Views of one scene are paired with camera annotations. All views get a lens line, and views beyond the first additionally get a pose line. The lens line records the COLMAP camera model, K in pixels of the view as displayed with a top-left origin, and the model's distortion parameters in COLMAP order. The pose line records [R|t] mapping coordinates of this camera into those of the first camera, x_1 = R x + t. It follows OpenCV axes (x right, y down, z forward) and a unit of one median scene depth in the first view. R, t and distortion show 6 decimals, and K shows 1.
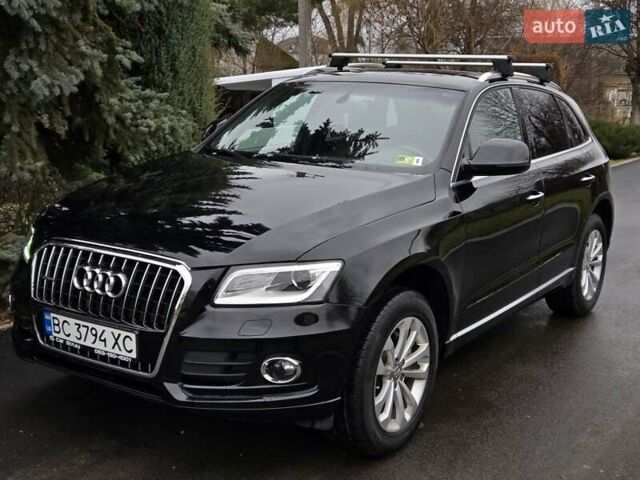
lens RADIAL K [[865.3, 0, 323.1], [0, 865.3, 253.4], [0, 0, 1]] dist [0.083310, 0.000000]
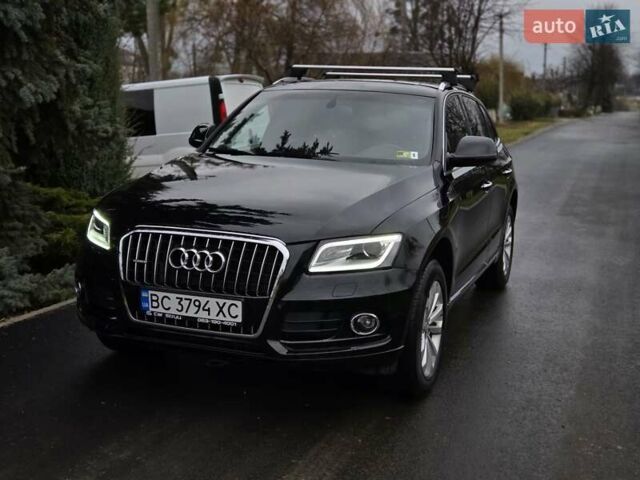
lens RADIAL K [[865.3, 0, 328.1], [0, 865.3, 246.1], [0, 0, 1]] dist [0.083310, 0.000000]
pose [[0.971474, -0.040151, 0.233723, -0.336414], [0.045229, 0.998842, -0.016403, 0.038153], [-0.232794, 0.026506, 0.972165, -0.153808]]
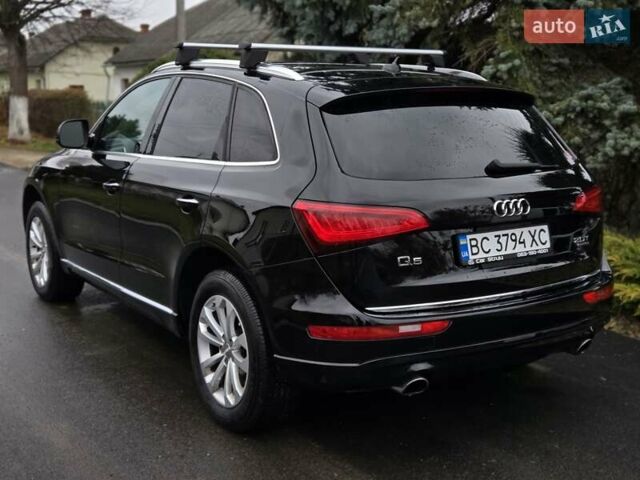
lens RADIAL K [[865.3, 0, 326.4], [0, 865.3, 239.4], [0, 0, 1]] dist [0.083310, 0.000000]
pose [[0.386101, -0.038116, 0.921669, -1.236847], [0.354392, 0.928598, -0.110058, 0.119728], [-0.851664, 0.369125, 0.372041, 0.747974]]
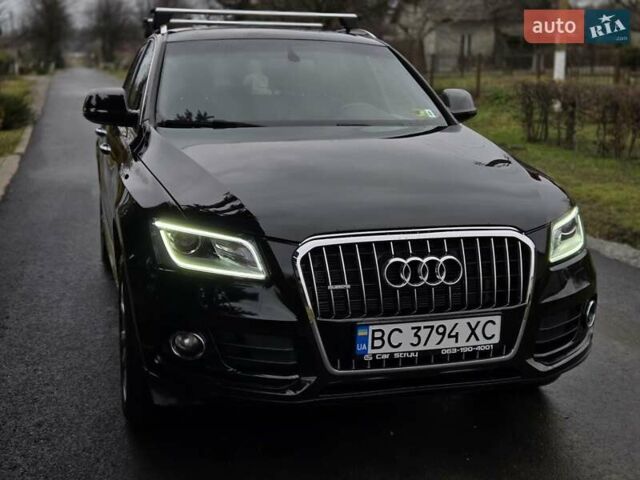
lens RADIAL K [[865.3, 0, 325.0], [0, 865.3, 241.1], [0, 0, 1]] dist [0.083310, 0.000000]
pose [[0.646498, -0.178233, 0.741804, -0.882669], [0.166211, 0.981877, 0.091059, -0.084000], [-0.744590, 0.064427, 0.664406, 0.483979]]
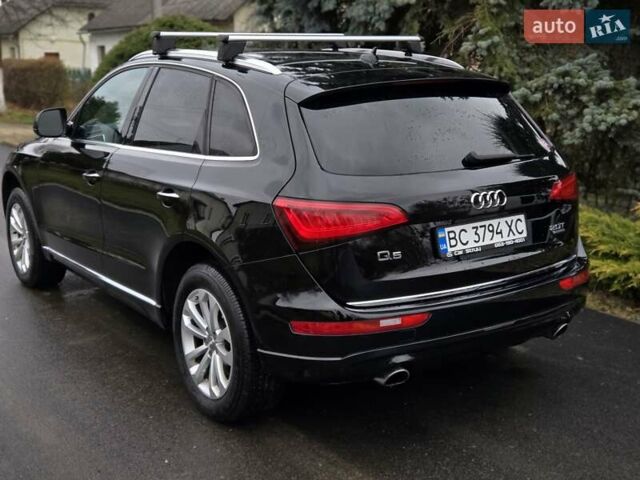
lens RADIAL K [[865.3, 0, 329.8], [0, 865.3, 235.4], [0, 0, 1]] dist [0.083310, 0.000000]
pose [[0.363506, -0.078870, 0.928247, -1.244663], [0.373613, 0.925110, -0.067705, 0.090477], [-0.853391, 0.371416, 0.365750, 0.728290]]
